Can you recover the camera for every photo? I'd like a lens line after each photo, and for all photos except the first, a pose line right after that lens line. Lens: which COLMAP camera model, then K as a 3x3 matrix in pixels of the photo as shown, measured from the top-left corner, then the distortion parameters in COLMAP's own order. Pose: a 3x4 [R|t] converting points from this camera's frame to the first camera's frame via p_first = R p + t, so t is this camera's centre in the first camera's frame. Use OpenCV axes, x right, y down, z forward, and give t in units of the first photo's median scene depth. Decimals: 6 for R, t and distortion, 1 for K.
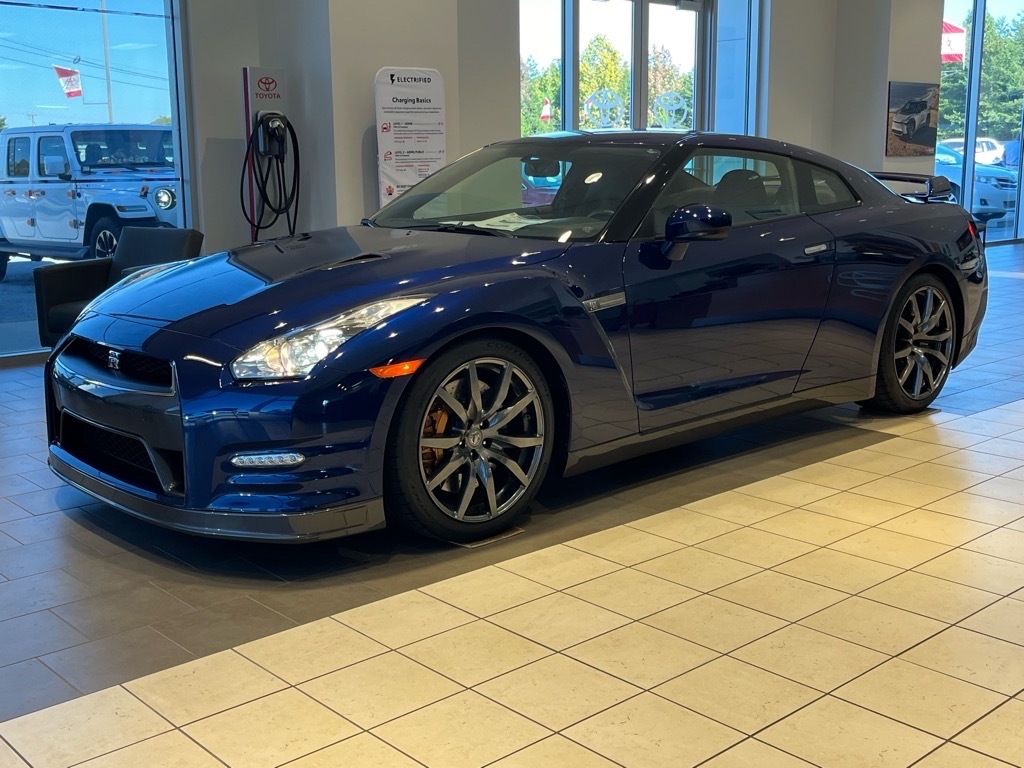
lens RADIAL K [[1188.4, 0, 508.9], [0, 1188.4, 381.3], [0, 0, 1]] dist [0.078176, 0.000000]
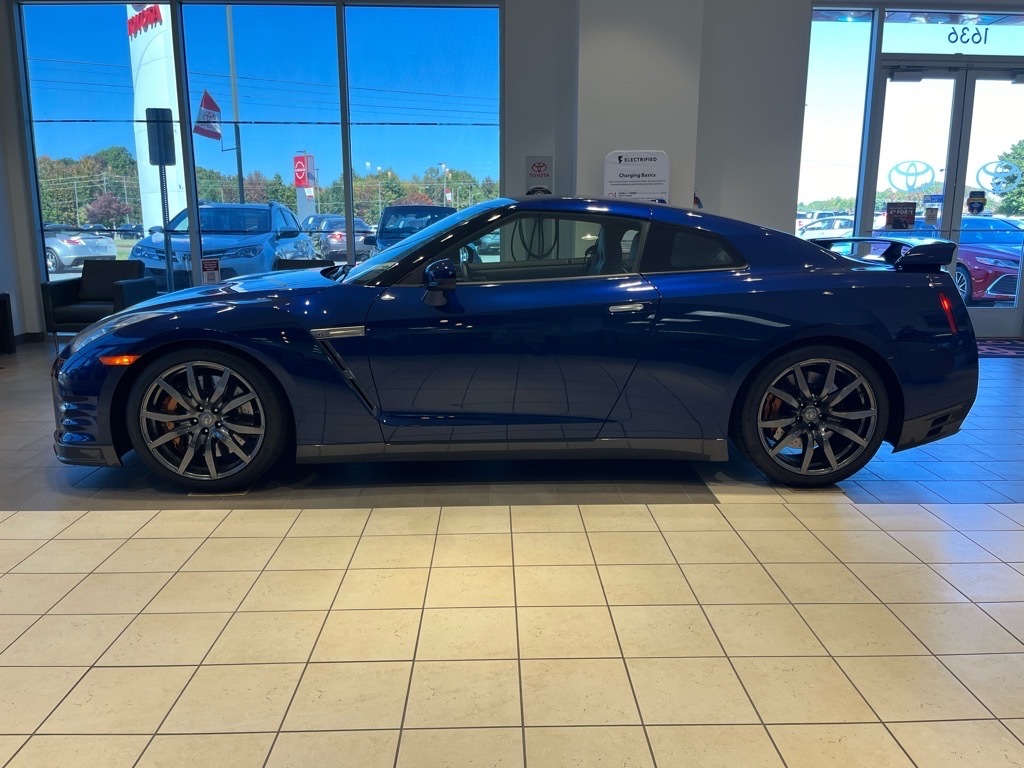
lens RADIAL K [[776.2, 0, 514.6], [0, 776.2, 380.0], [0, 0, 1]] dist [0.013360, -0.000894]
pose [[0.758979, 0.141736, -0.635501, 0.789144], [-0.130022, 0.989354, 0.065370, -0.099963], [0.638000, 0.033015, 0.769328, 0.520708]]
